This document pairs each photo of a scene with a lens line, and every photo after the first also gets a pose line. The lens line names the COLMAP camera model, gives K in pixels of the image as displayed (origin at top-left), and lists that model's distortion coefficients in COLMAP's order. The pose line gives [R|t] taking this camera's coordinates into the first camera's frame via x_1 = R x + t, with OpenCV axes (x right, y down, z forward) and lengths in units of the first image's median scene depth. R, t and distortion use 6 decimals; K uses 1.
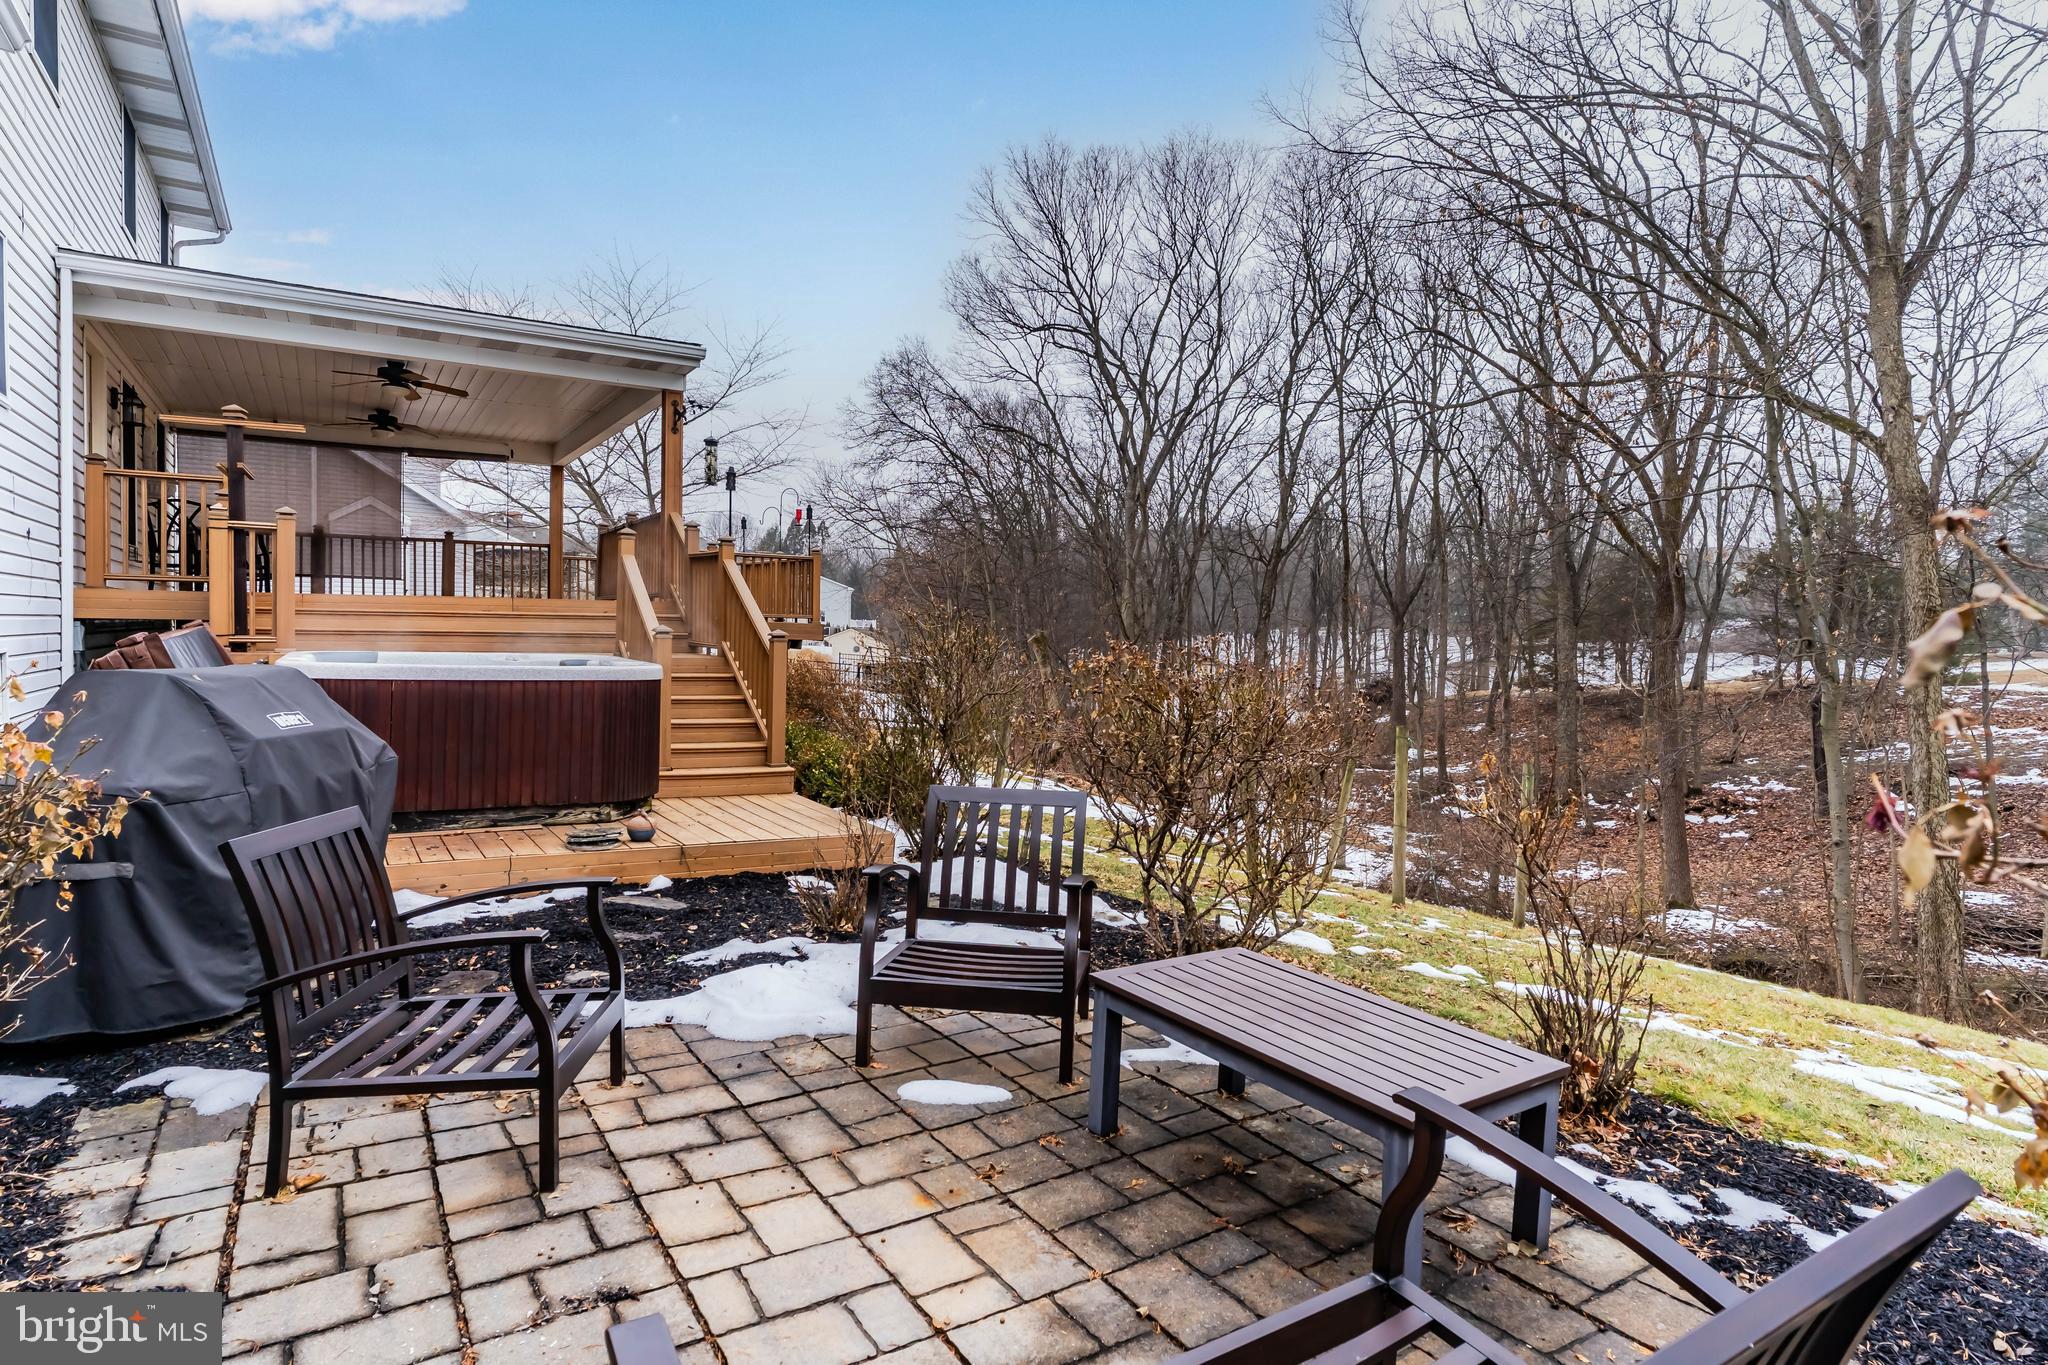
lens RADIAL K [[1095.8, 0, 1024.0], [0, 1095.8, 682.5], [0, 0, 1]] dist [-0.002465, -0.000346]
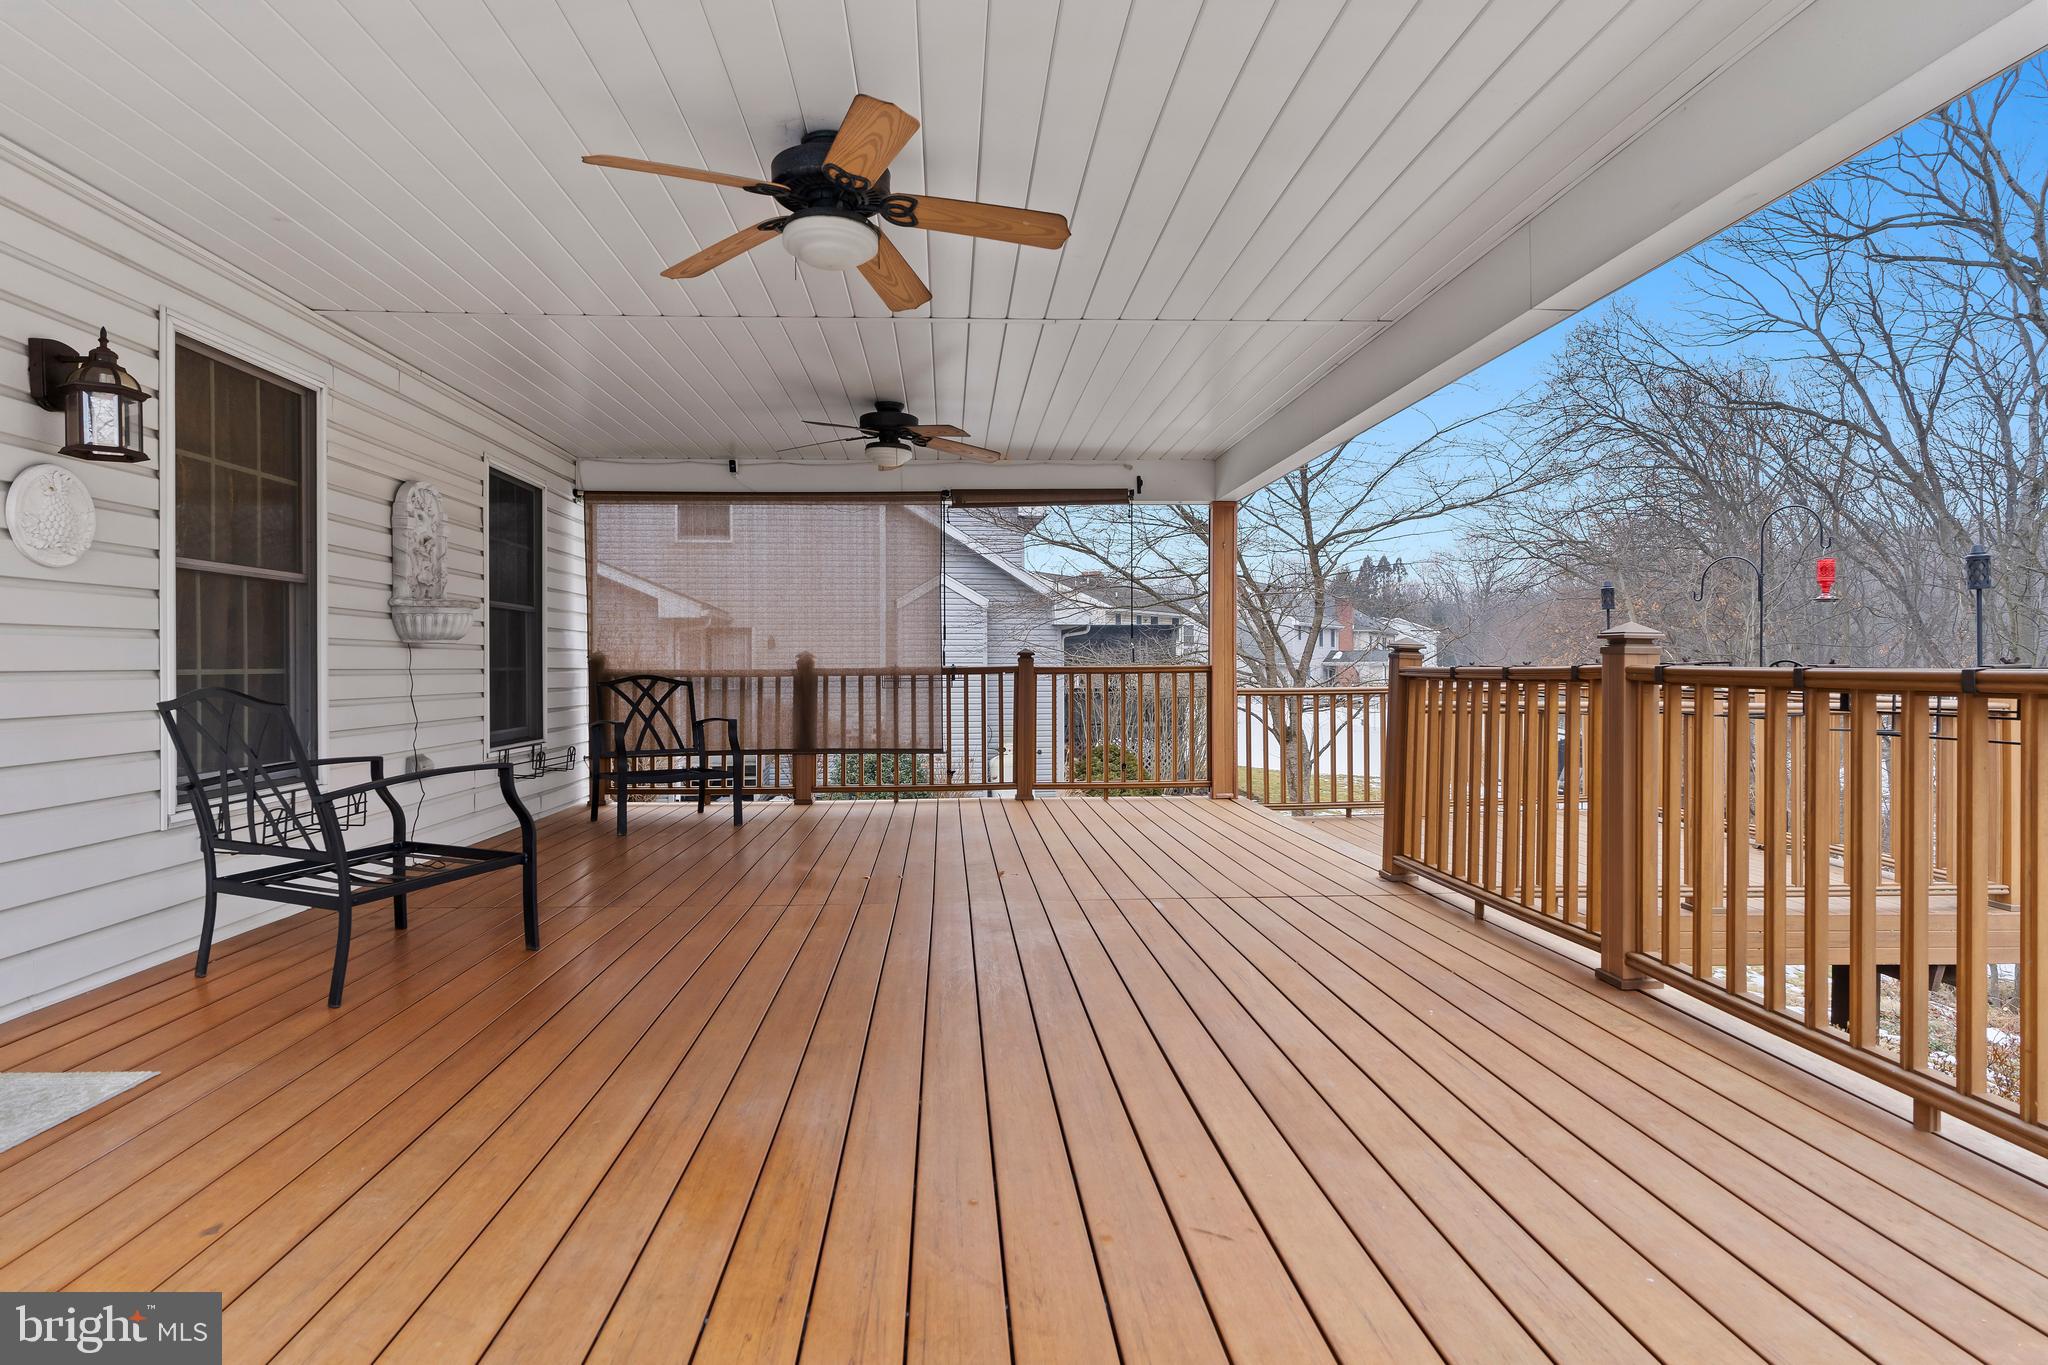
lens RADIAL K [[1095.8, 0, 1024.0], [0, 1095.8, 682.5], [0, 0, 1]] dist [-0.002465, -0.000346]
pose [[0.888756, -0.000665, -0.458379, -0.294866], [-0.011694, 0.999641, -0.024124, -0.112071], [0.458231, 0.026801, 0.888429, 0.552063]]
